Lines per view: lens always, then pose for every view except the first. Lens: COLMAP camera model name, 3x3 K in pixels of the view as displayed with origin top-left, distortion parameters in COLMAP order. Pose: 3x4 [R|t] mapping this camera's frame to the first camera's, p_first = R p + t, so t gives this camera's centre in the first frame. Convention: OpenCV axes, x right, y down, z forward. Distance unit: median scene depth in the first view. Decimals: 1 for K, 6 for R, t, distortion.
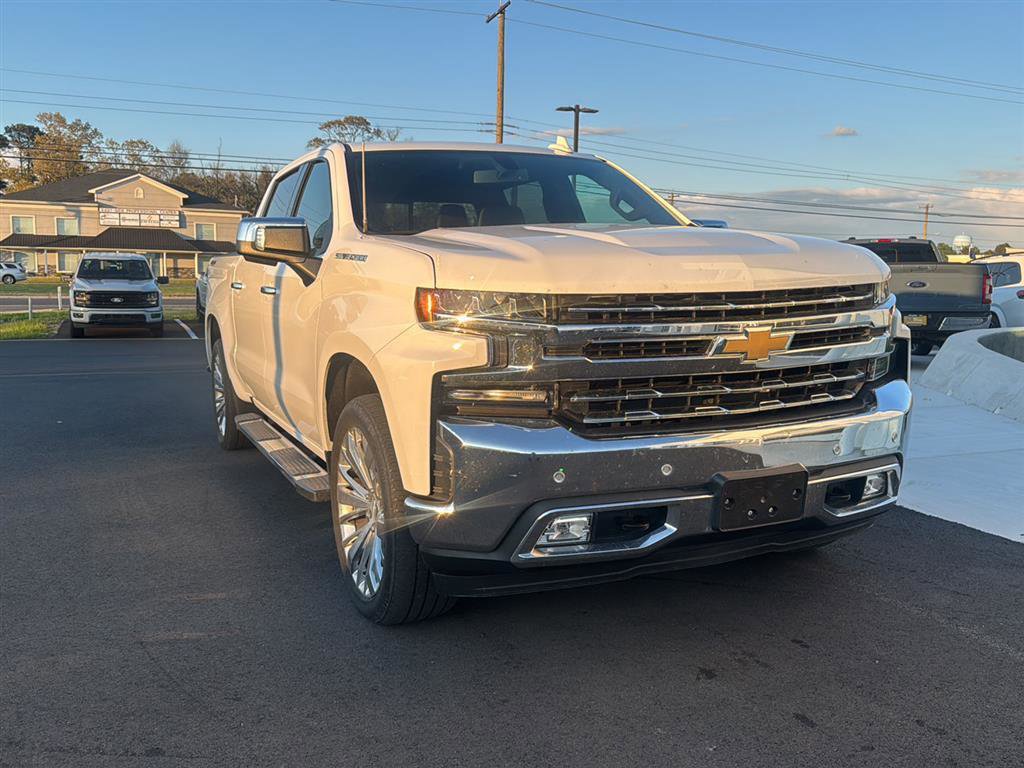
lens RADIAL K [[905.1, 0, 513.7], [0, 905.1, 388.8], [0, 0, 1]] dist [0.167417, -0.338209]
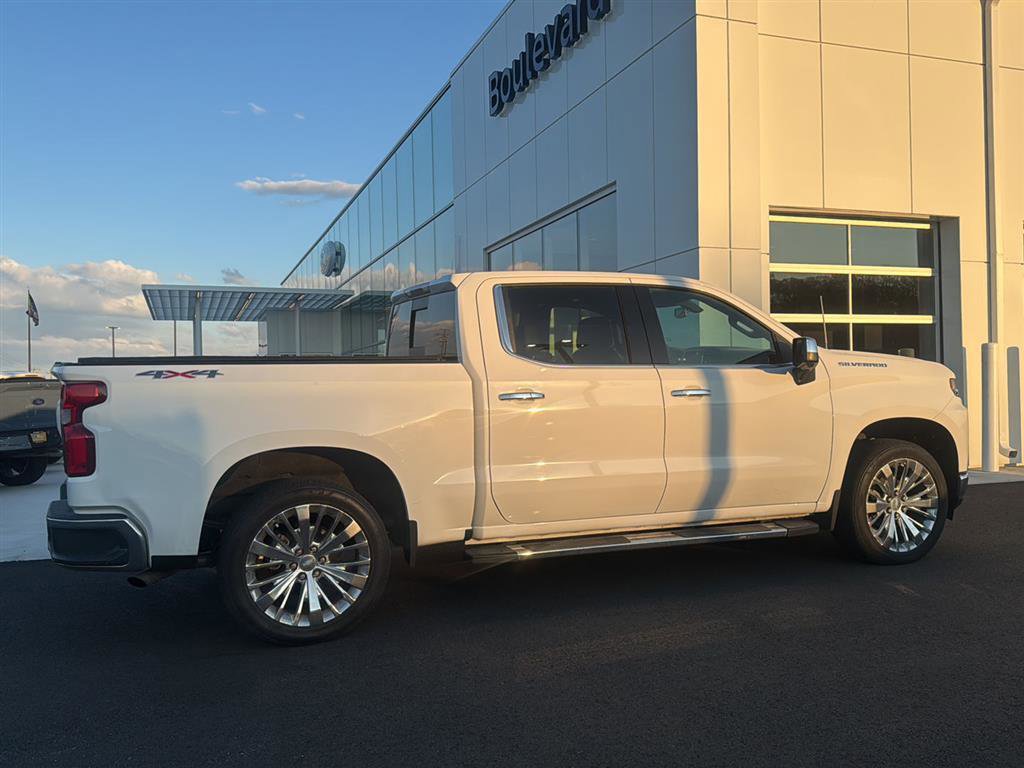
lens RADIAL K [[905.1, 0, 513.7], [0, 905.1, 388.8], [0, 0, 1]] dist [0.167417, -0.338209]
pose [[0.054628, -0.015103, 0.998393, -2.133368], [0.144007, 0.989551, 0.007090, -0.227361], [-0.988068, 0.143389, 0.056232, 1.714116]]
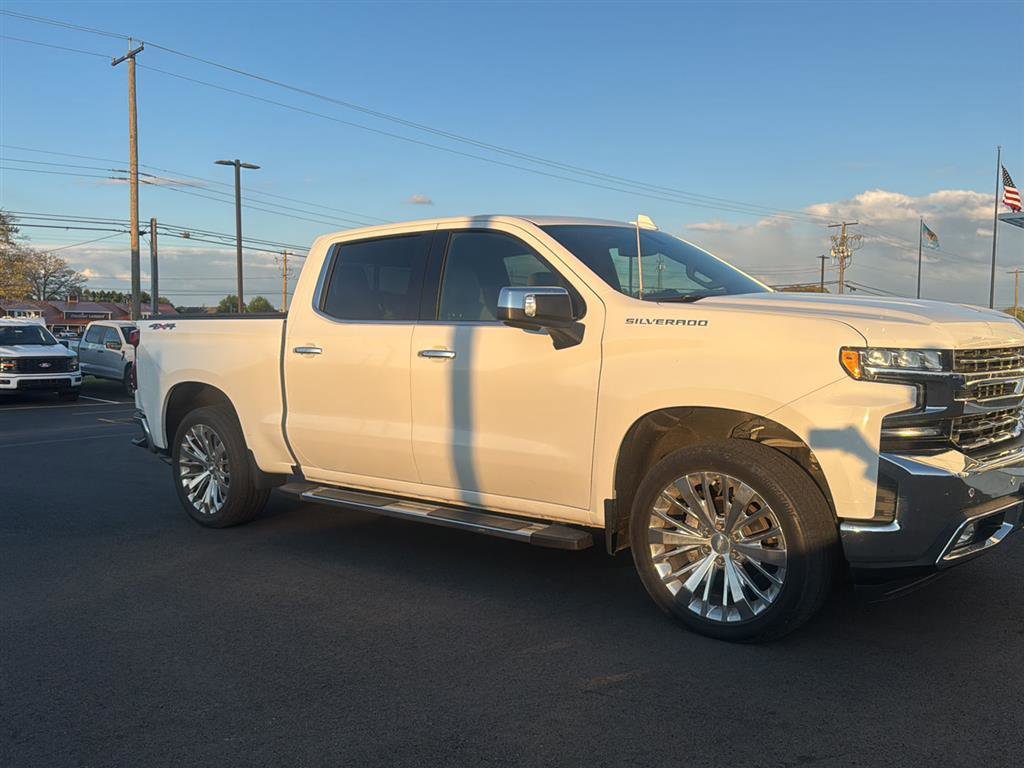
lens RADIAL K [[905.1, 0, 513.7], [0, 905.1, 388.8], [0, 0, 1]] dist [0.167417, -0.338209]
pose [[0.906955, -0.036323, 0.419658, -0.910013], [0.061785, 0.996971, -0.047236, -0.022653], [-0.416672, 0.068769, 0.906452, 0.069930]]
